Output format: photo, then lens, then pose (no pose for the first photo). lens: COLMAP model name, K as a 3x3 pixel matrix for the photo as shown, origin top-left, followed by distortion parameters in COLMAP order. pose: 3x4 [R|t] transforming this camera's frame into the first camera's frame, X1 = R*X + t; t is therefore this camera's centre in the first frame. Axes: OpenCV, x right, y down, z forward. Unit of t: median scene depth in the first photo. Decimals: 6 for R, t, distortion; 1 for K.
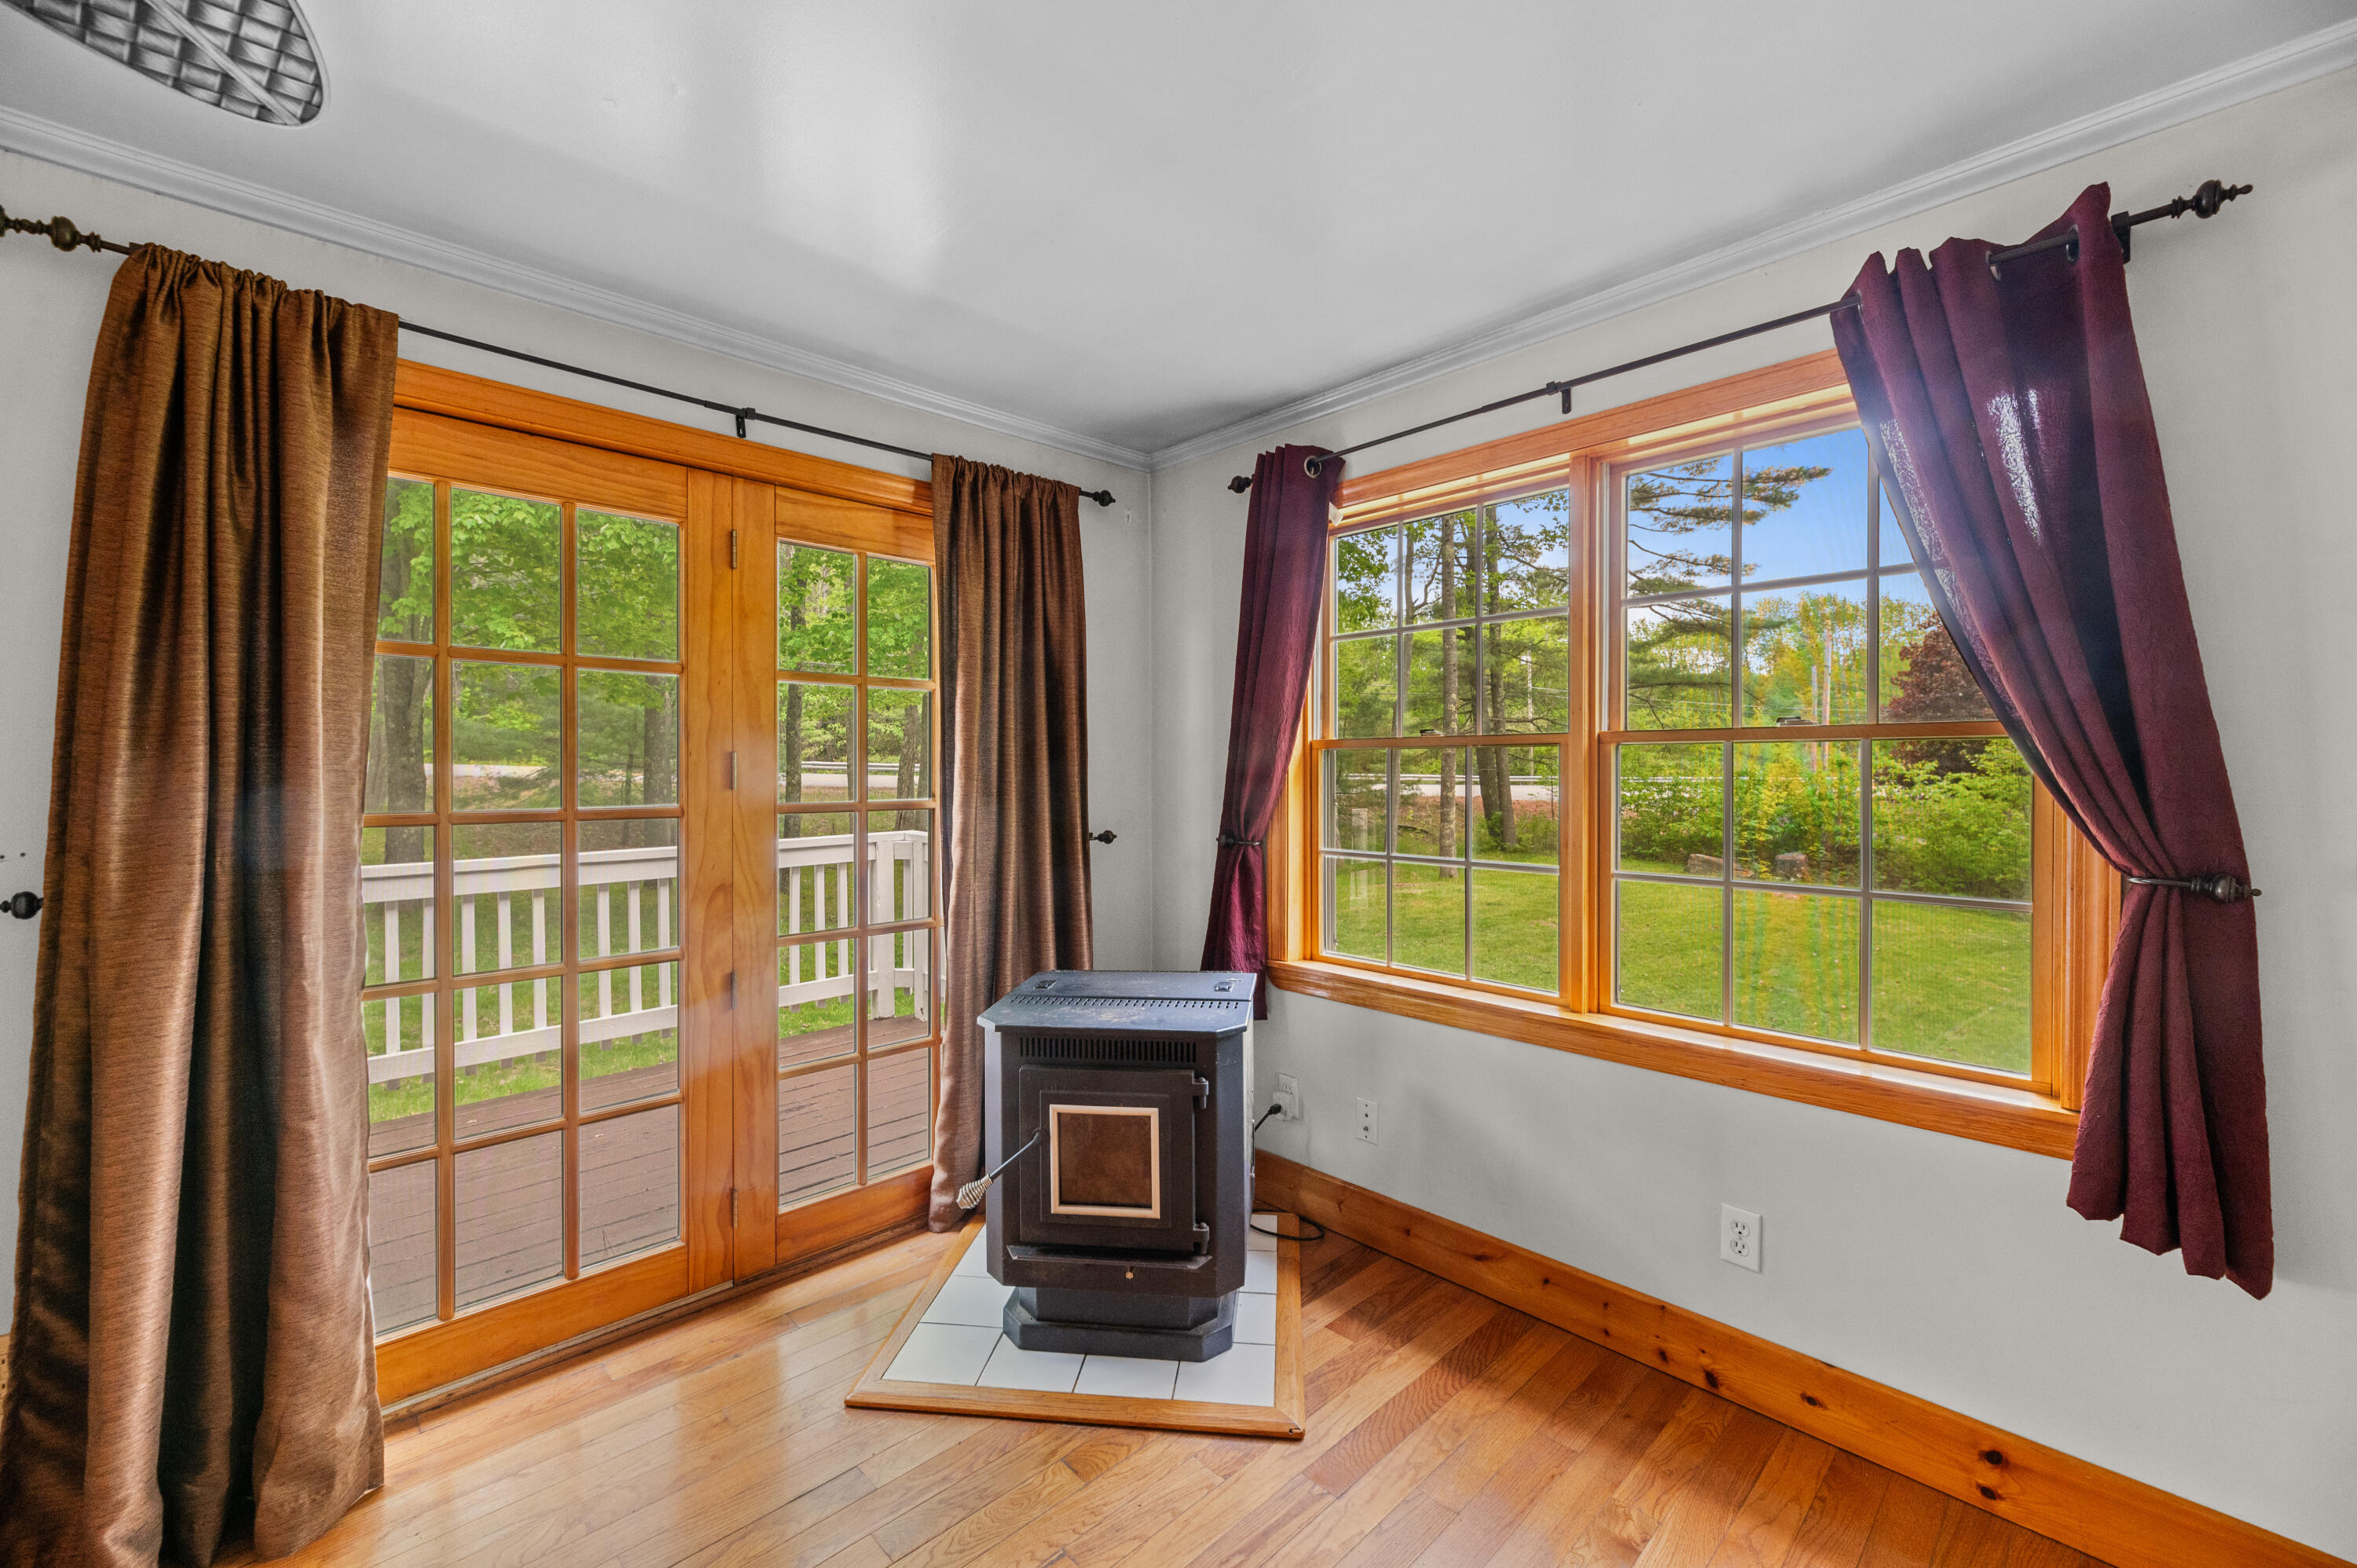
lens RADIAL K [[958.8, 0, 1179.9], [0, 958.8, 745.7], [0, 0, 1]] dist [0.002164, -0.000516]
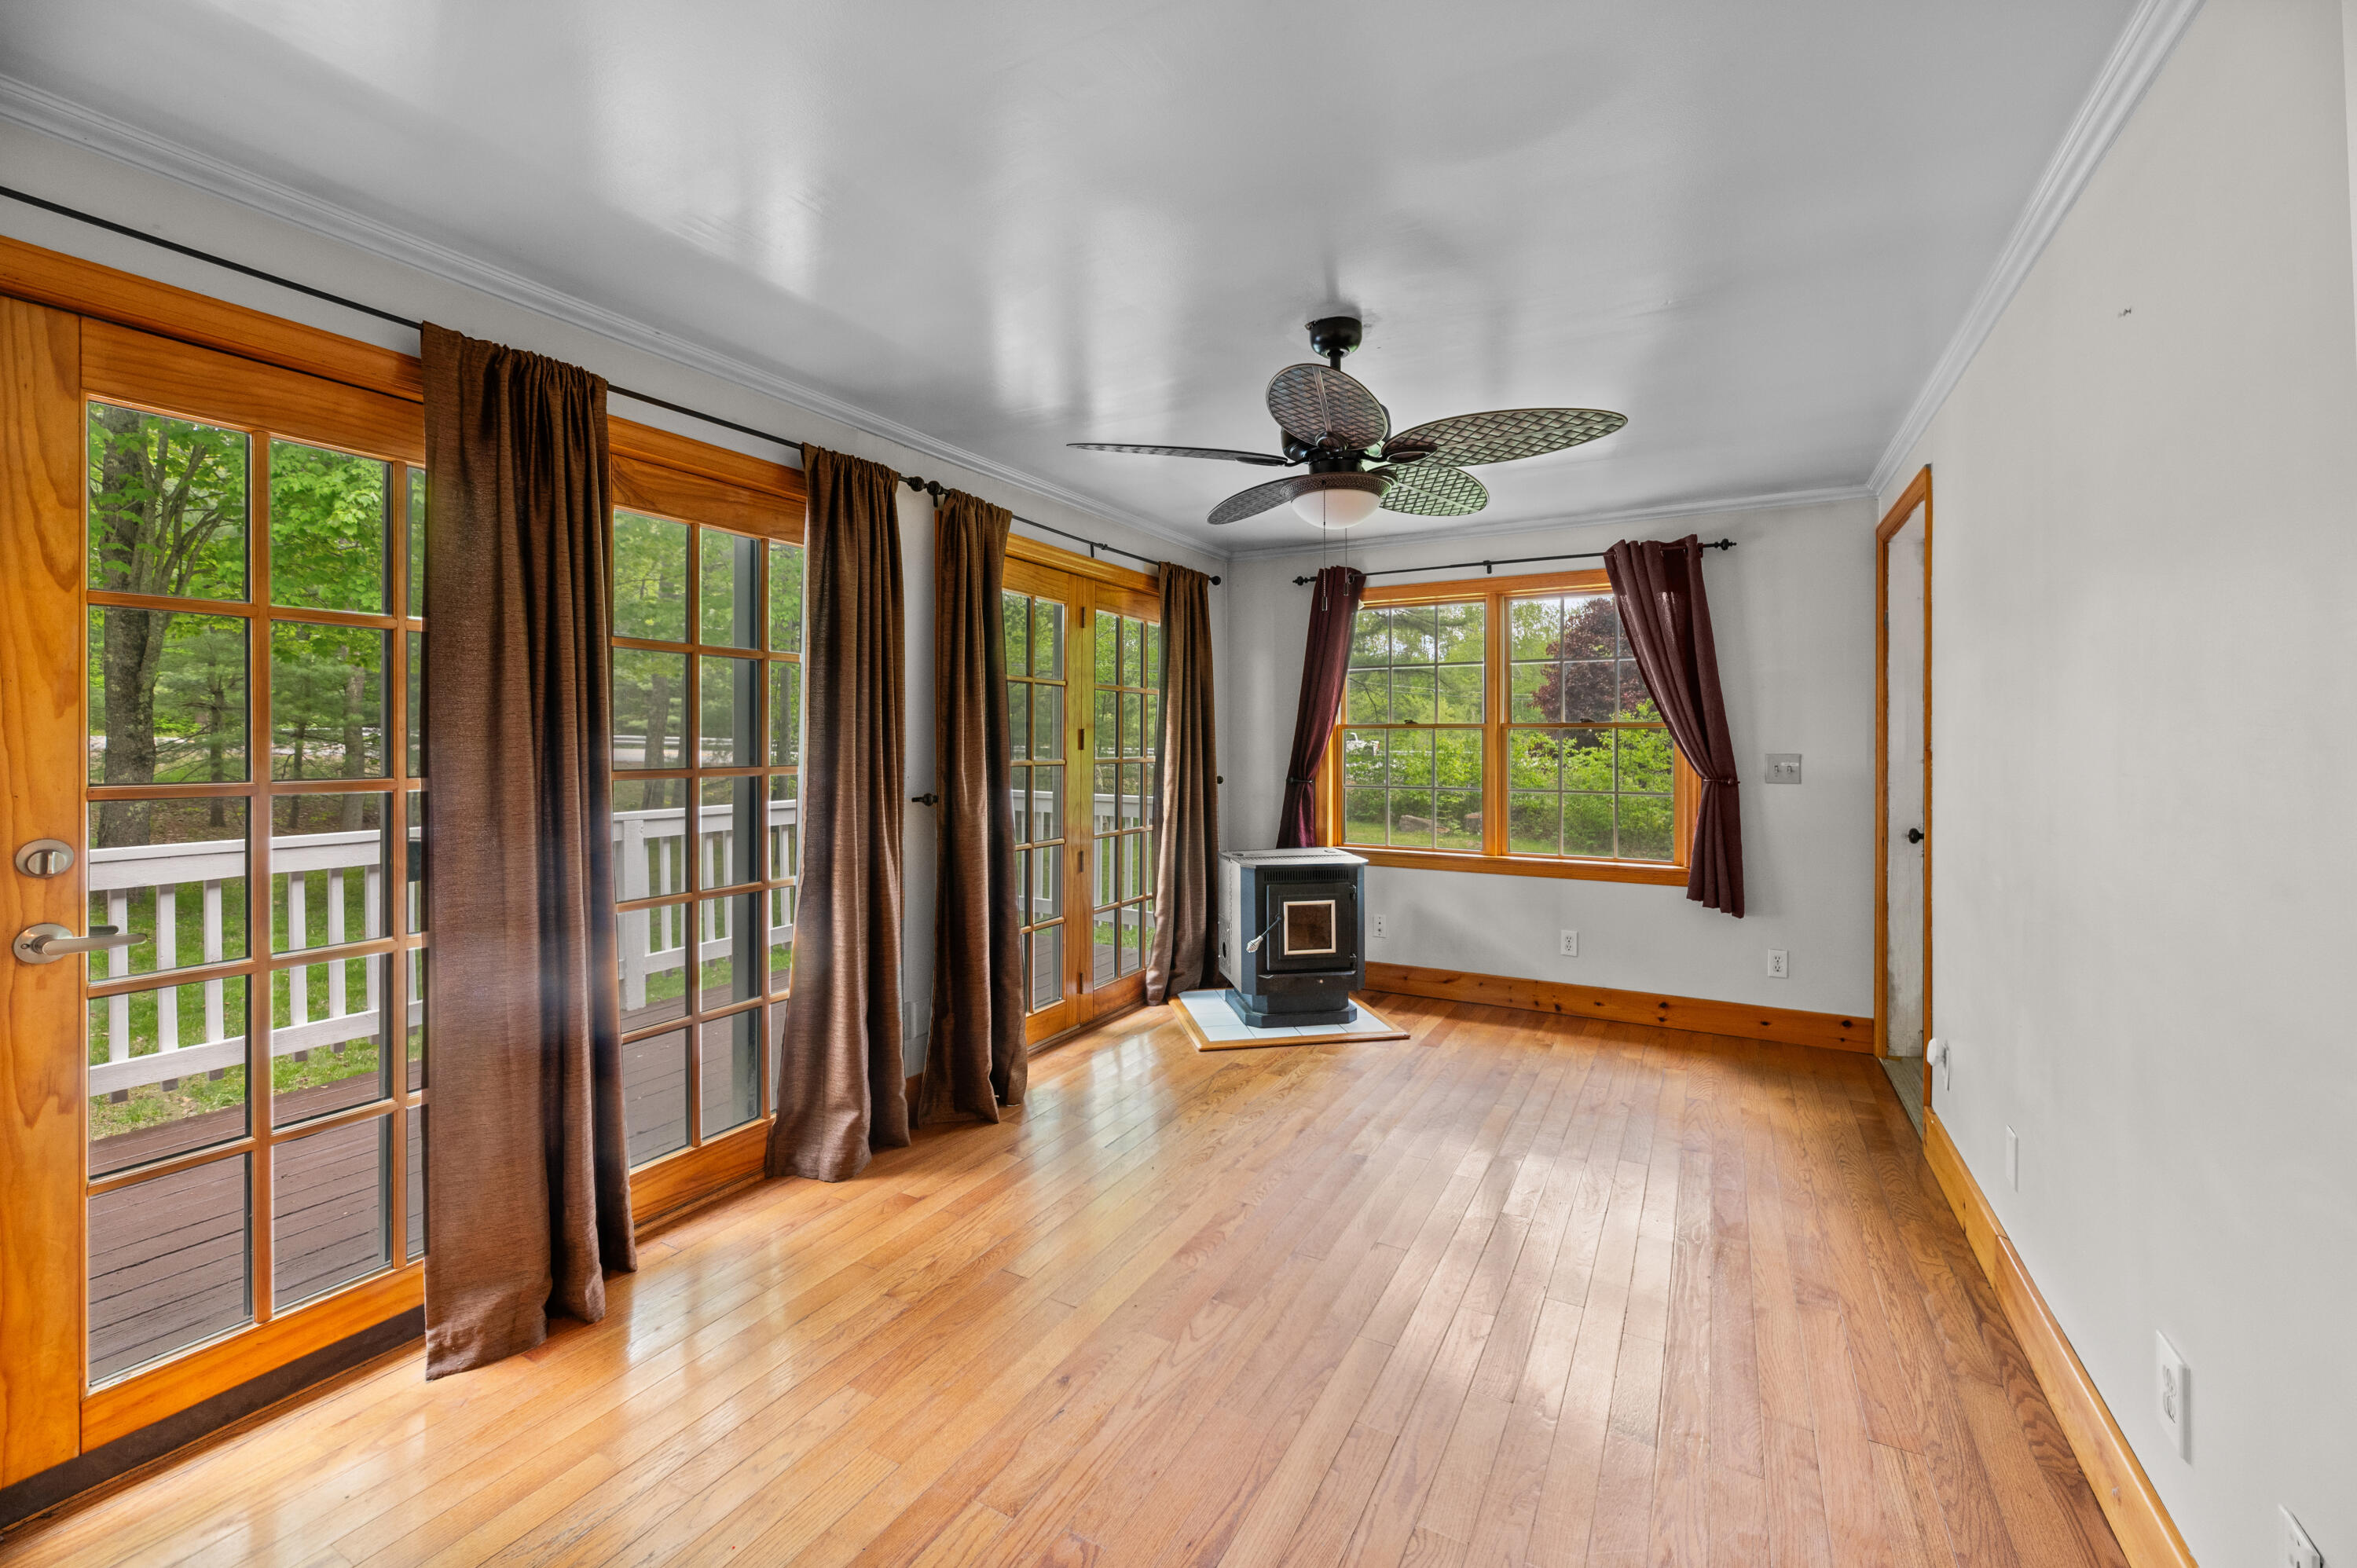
lens RADIAL K [[978.8, 0, 1188.6], [0, 978.8, 693.8], [0, 0, 1]] dist [0.042958, -0.039834]
pose [[0.954036, 0.018257, 0.299135, -0.527594], [-0.010510, 0.999567, -0.027487, -0.007606], [-0.299508, 0.023079, 0.953815, -0.524395]]
